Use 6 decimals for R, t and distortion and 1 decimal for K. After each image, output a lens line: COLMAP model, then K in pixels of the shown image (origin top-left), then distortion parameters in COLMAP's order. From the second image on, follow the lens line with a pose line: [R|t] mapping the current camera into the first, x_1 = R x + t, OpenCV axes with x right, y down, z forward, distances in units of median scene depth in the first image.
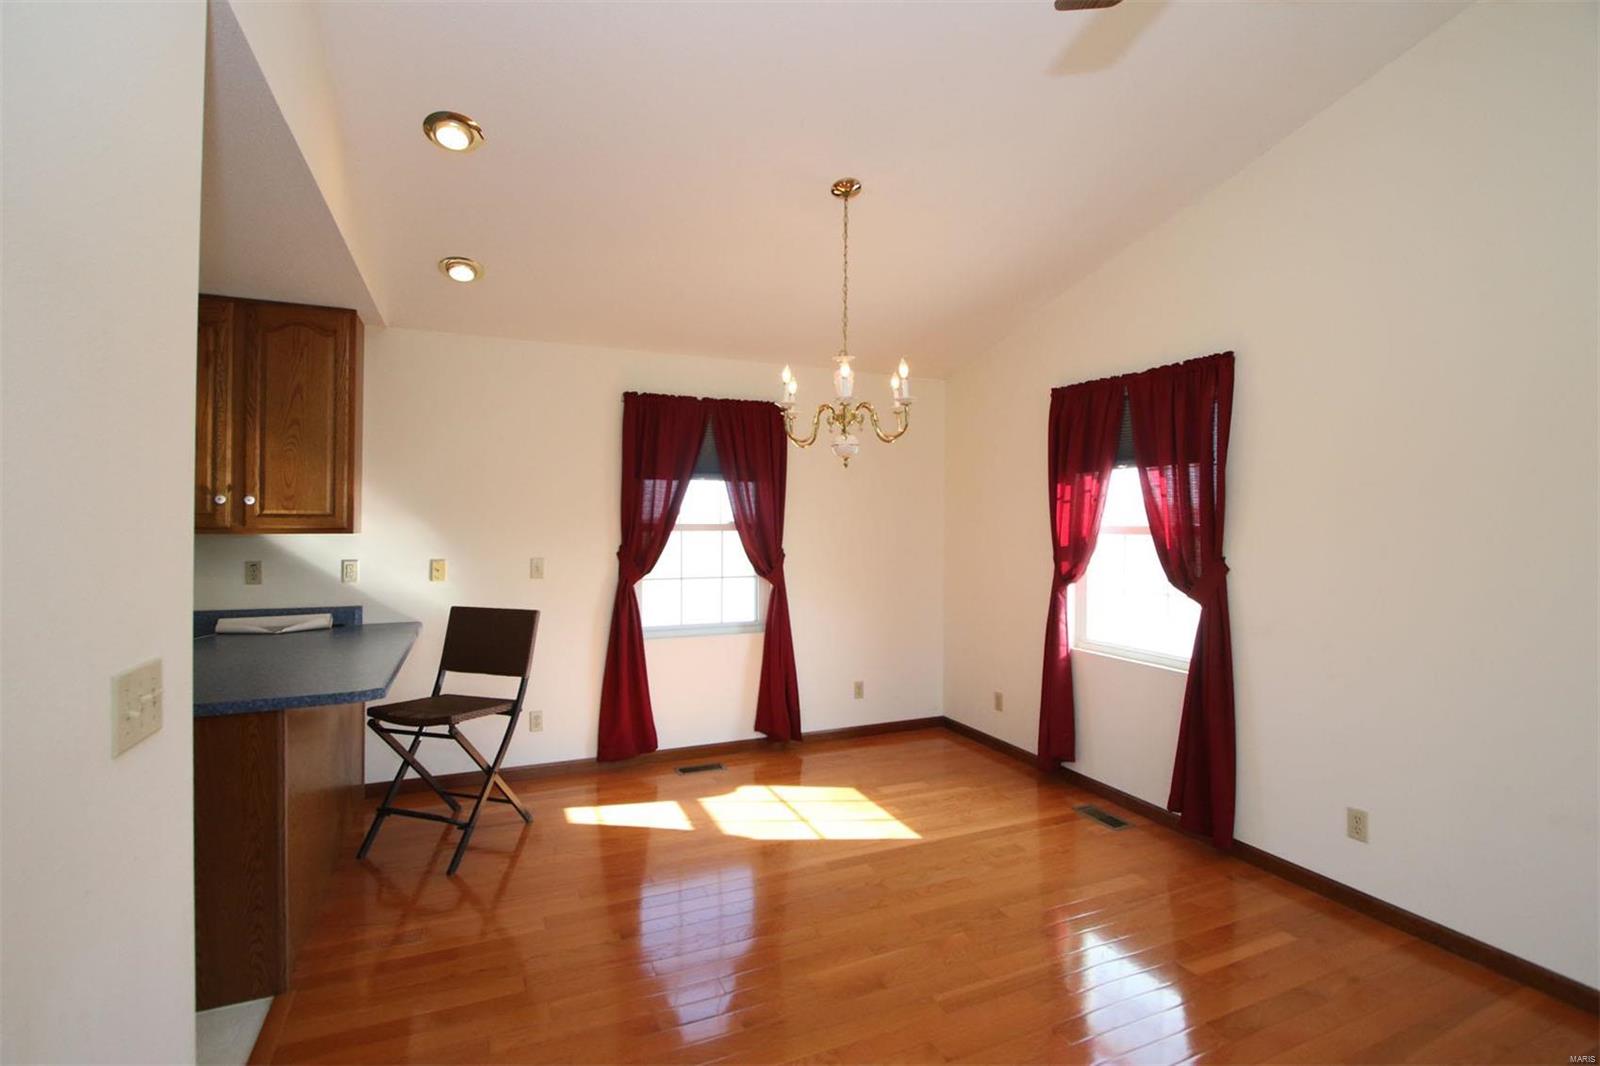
lens RADIAL K [[725.9, 0, 790.6], [0, 725.9, 521.2], [0, 0, 1]] dist [-0.015547, -0.000003]
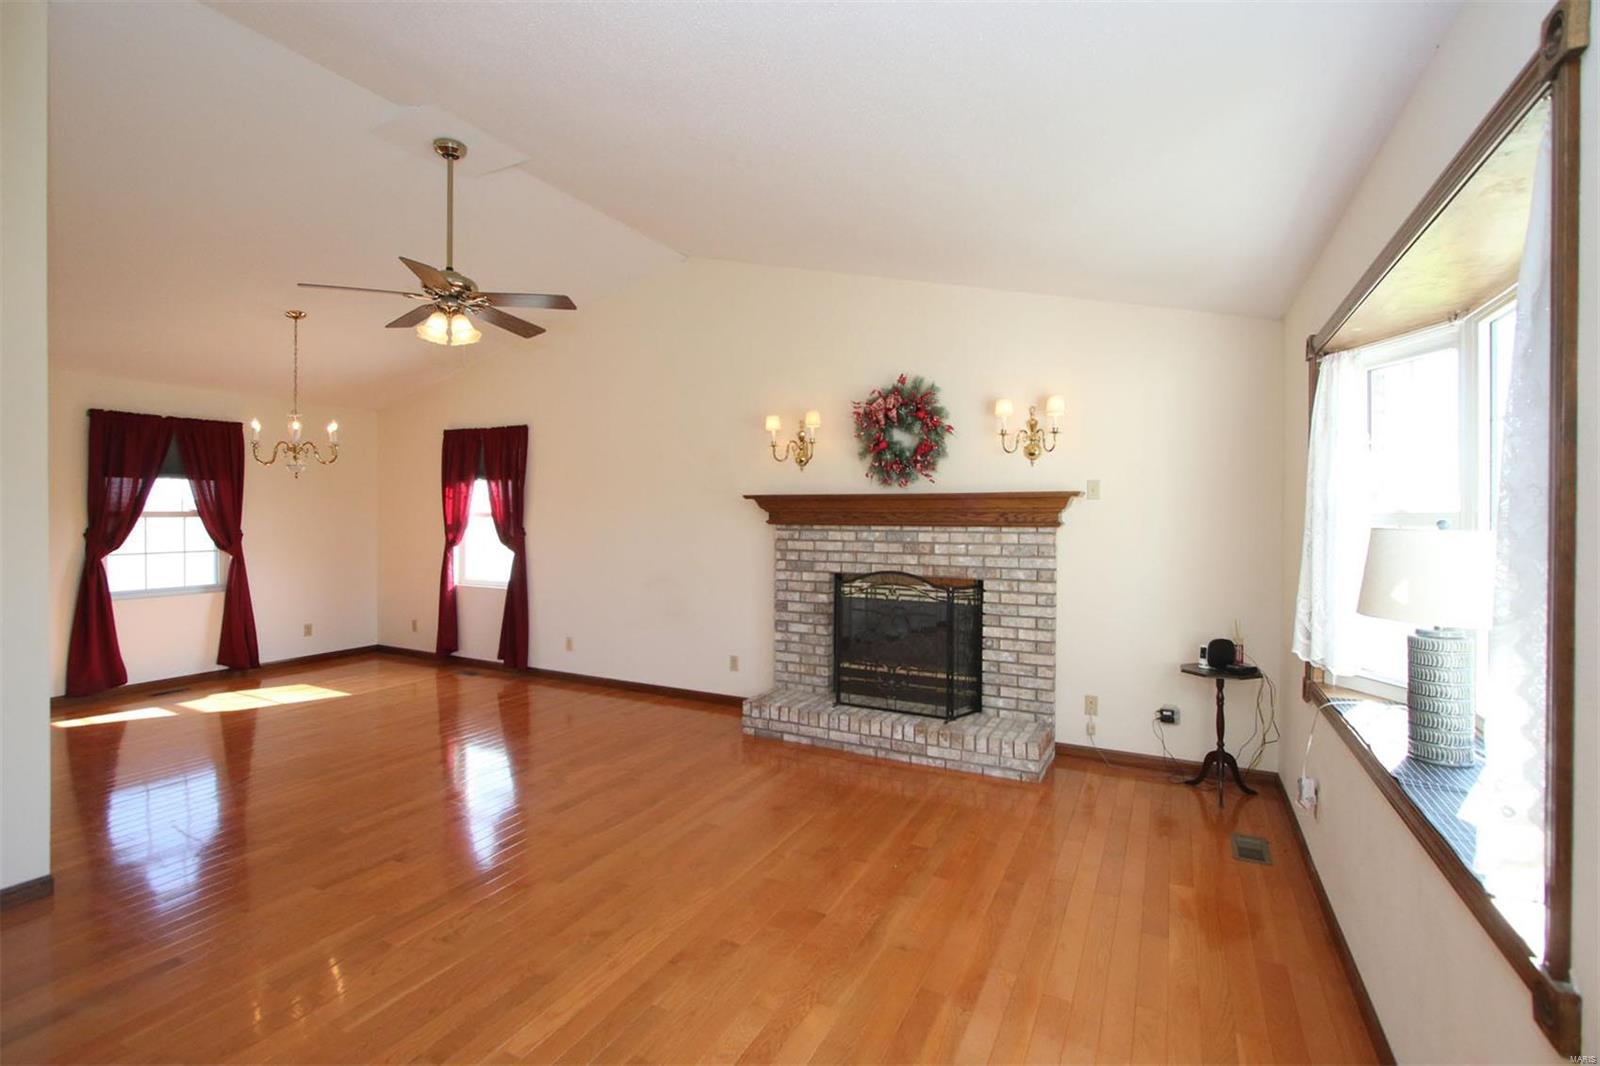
lens RADIAL K [[725.9, 0, 790.6], [0, 725.9, 521.2], [0, 0, 1]] dist [-0.015547, -0.000003]
pose [[0.776399, -0.008503, 0.630184, -0.068464], [-0.000564, 0.999899, 0.014185, 0.002289], [-0.630241, -0.011369, 0.776316, -0.795828]]
